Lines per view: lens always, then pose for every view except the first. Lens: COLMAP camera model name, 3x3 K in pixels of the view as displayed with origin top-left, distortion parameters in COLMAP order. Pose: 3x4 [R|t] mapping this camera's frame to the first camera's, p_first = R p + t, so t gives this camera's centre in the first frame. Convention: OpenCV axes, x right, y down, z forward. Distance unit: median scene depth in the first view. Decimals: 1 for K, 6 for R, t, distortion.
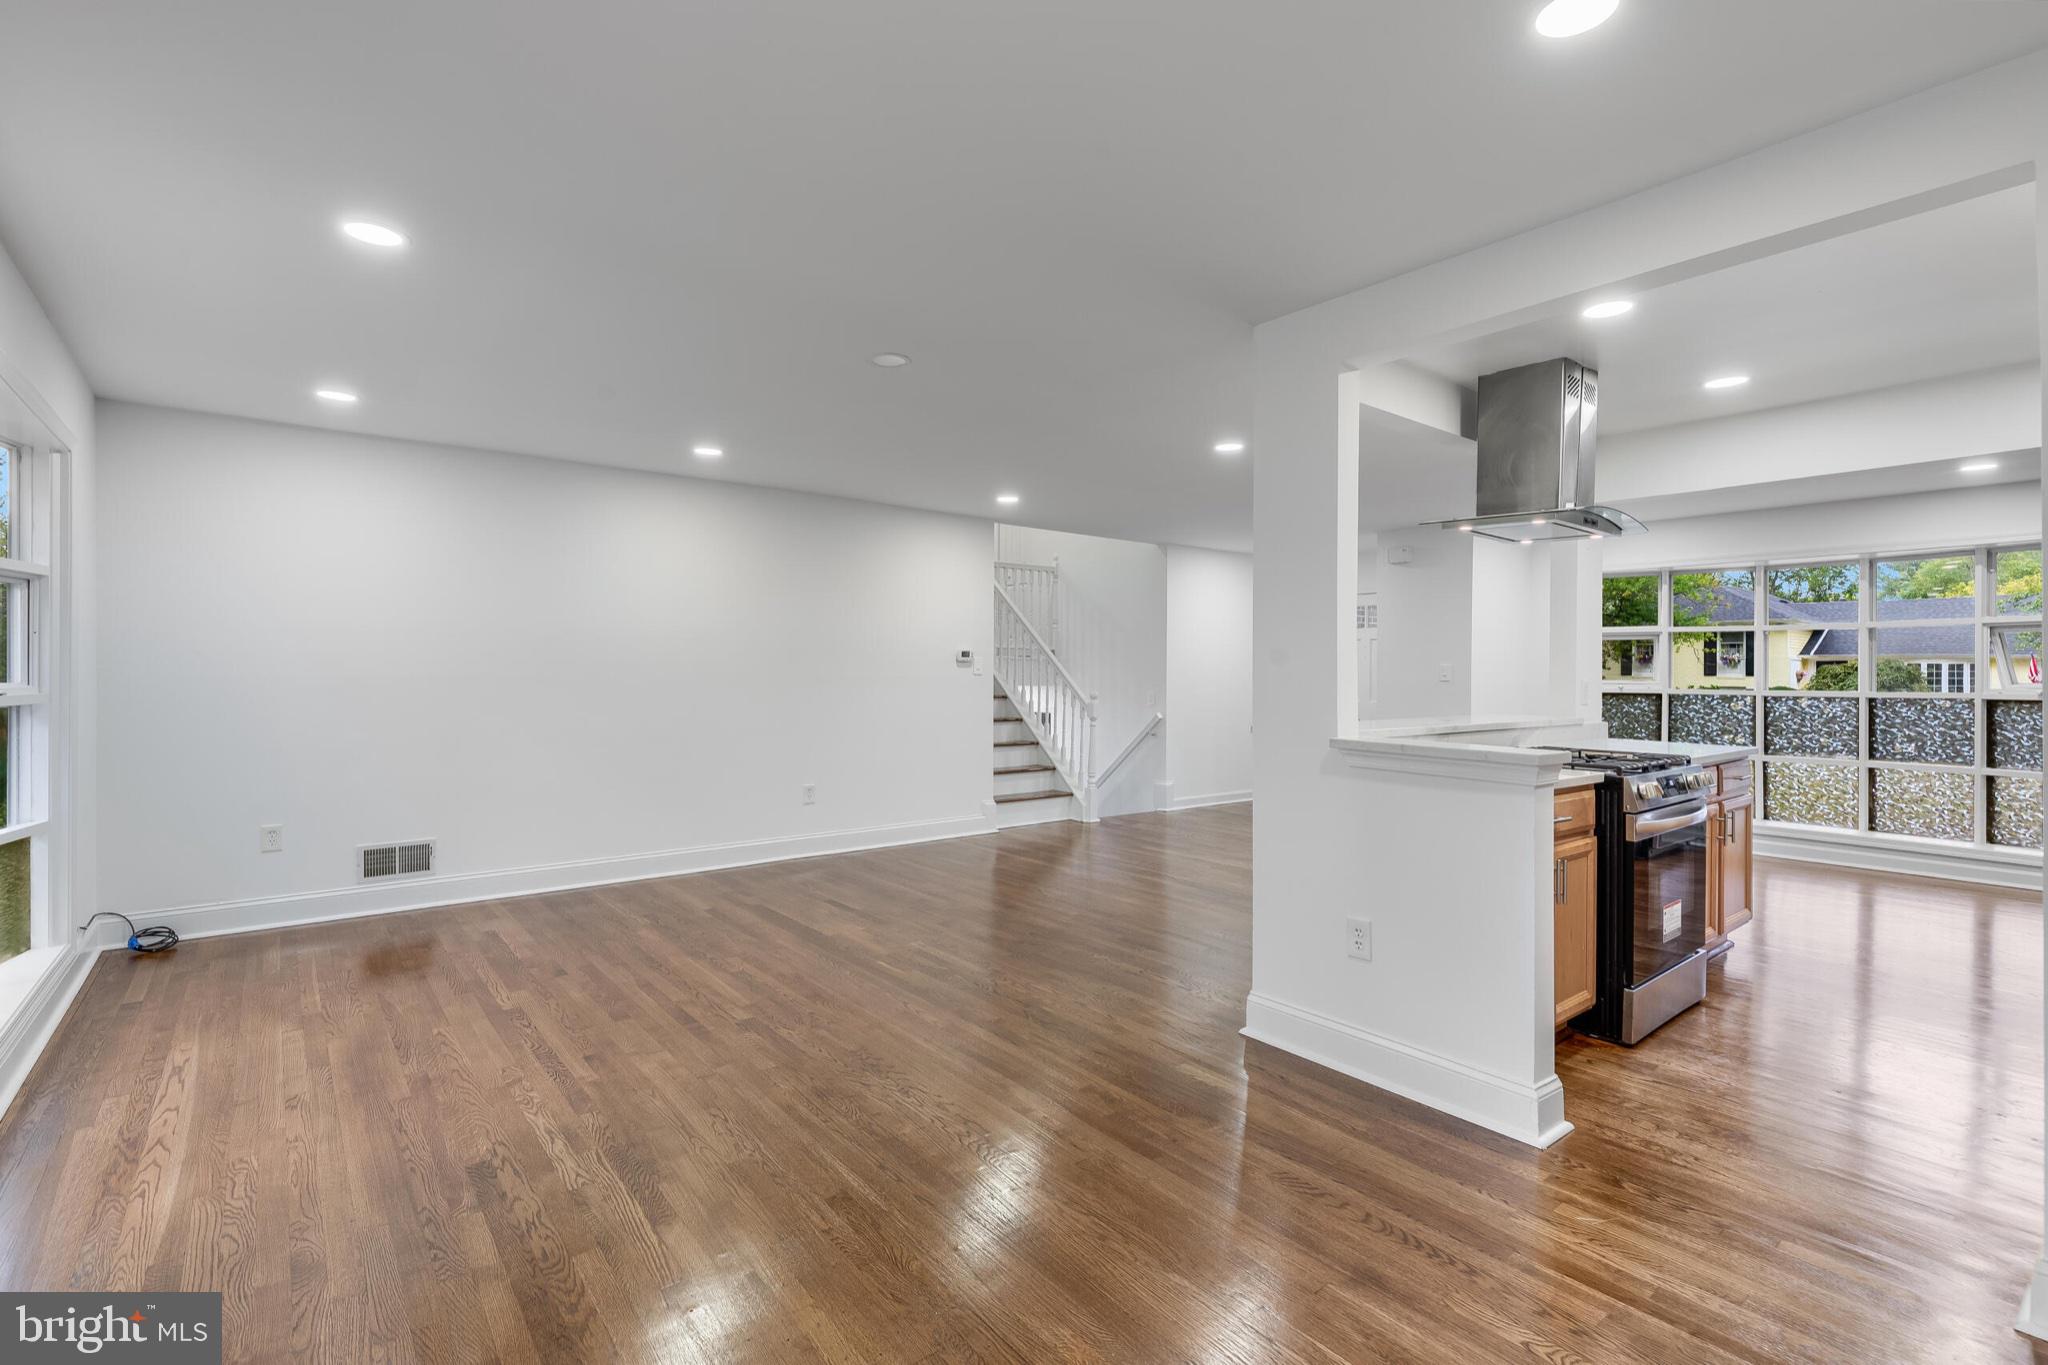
lens RADIAL K [[924.9, 0, 1018.4], [0, 924.9, 672.6], [0, 0, 1]] dist [0.007911, -0.000176]
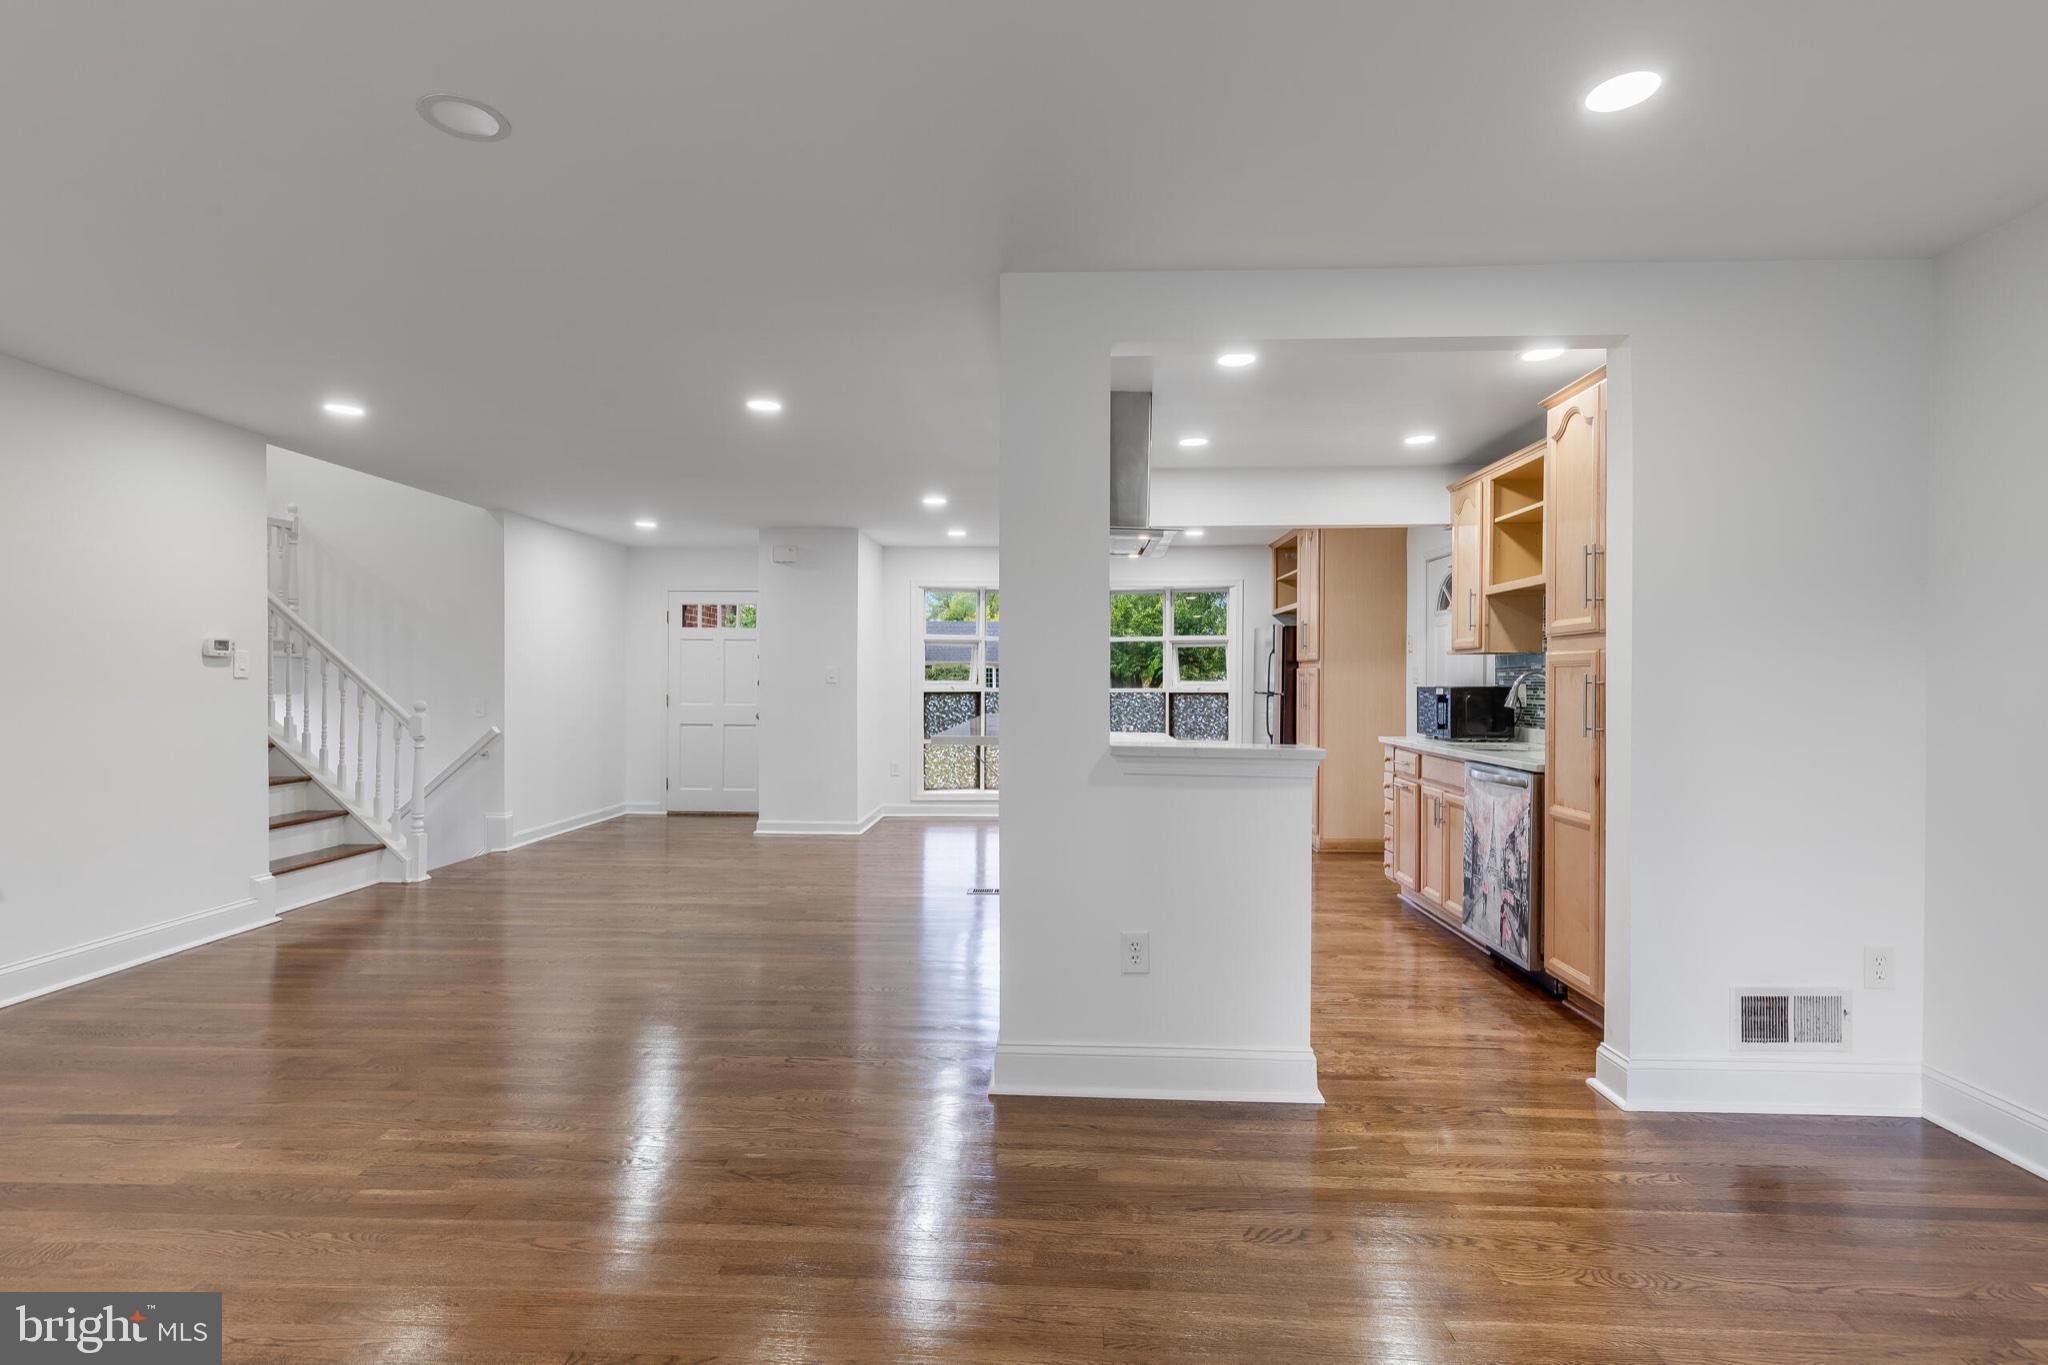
lens RADIAL K [[921.1, 0, 1019.4], [0, 921.1, 687.1], [0, 0, 1]] dist [0.009445, -0.001232]
pose [[0.659564, -0.010216, 0.751579, -0.166062], [-0.000161, 0.999906, 0.013732, -0.000356], [-0.751648, -0.009178, 0.659500, 0.180942]]
